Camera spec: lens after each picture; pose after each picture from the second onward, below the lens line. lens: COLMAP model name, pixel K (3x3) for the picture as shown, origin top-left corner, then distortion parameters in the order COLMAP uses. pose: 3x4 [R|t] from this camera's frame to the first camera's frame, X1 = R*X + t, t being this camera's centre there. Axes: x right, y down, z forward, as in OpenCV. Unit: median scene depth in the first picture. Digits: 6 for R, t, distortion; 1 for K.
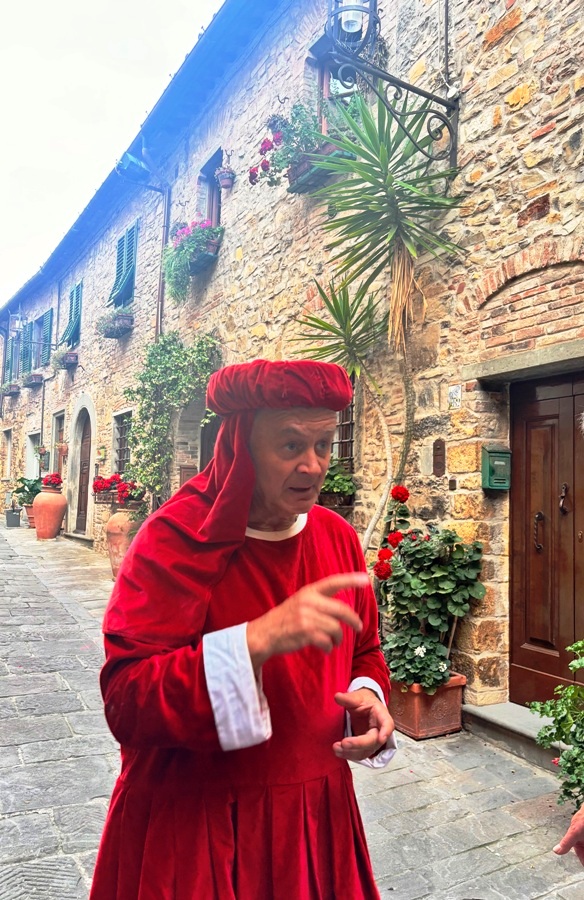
lens RADIAL K [[632.5, 0, 294.6], [0, 632.5, 450.6], [0, 0, 1]] dist [0.009470, 0.000269]
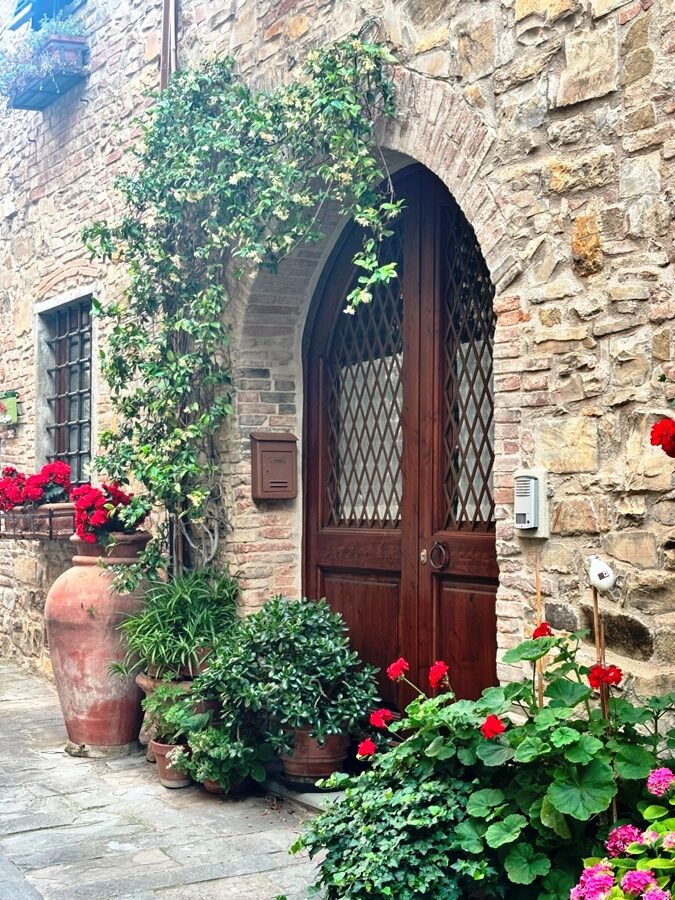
lens RADIAL K [[1366.0, 0, 336.4], [0, 1366.0, 450.4], [0, 0, 1]] dist [0.025320, 0.000000]
pose [[0.999138, -0.020635, -0.036013, -0.102396], [0.021890, 0.999155, 0.034792, 0.006580], [0.035264, -0.035550, 0.998746, 0.225811]]
